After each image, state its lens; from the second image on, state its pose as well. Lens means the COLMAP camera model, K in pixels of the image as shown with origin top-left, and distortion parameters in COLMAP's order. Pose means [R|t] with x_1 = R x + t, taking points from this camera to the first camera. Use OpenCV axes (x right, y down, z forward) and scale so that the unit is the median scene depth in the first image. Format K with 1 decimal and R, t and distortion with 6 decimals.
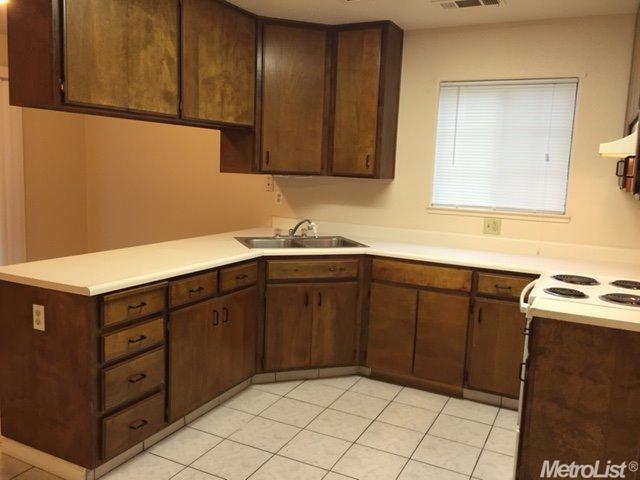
lens RADIAL K [[545.4, 0, 317.9], [0, 545.4, 240.6], [0, 0, 1]] dist [0.083364, -0.104554]
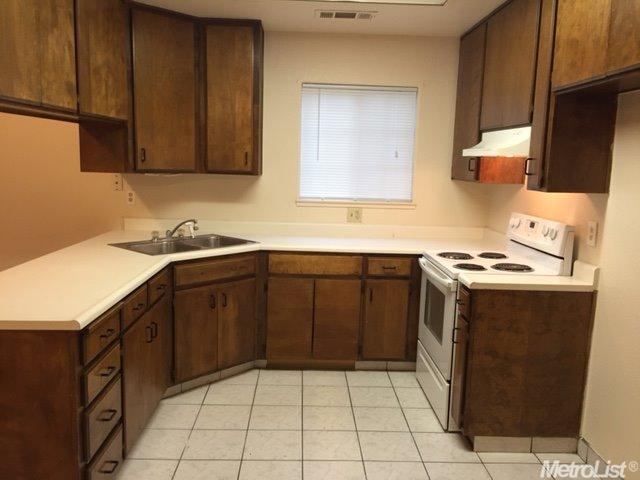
lens RADIAL K [[545.4, 0, 317.9], [0, 545.4, 240.6], [0, 0, 1]] dist [0.083364, -0.104554]
pose [[0.880567, -0.082236, 0.466732, -0.294963], [0.070145, 0.996599, 0.043254, -0.029736], [-0.468702, -0.005349, 0.883340, 0.047224]]
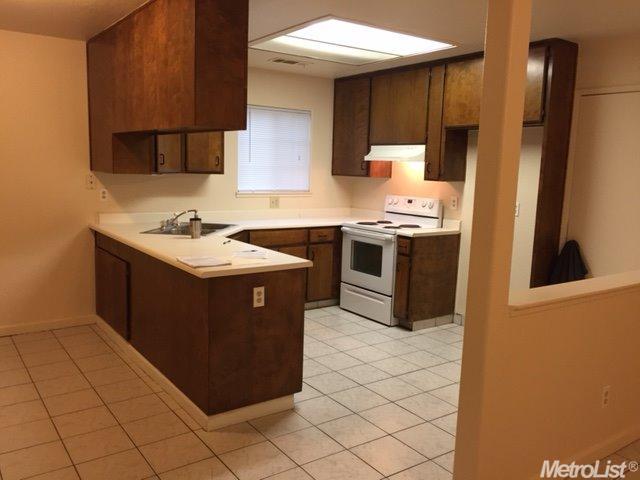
lens RADIAL K [[545.4, 0, 317.9], [0, 545.4, 240.6], [0, 0, 1]] dist [0.083364, -0.104554]
pose [[0.471298, -0.146250, 0.869764, -1.028067], [0.110479, 0.988178, 0.106296, -0.074517], [-0.875027, 0.045994, 0.481884, 0.176186]]
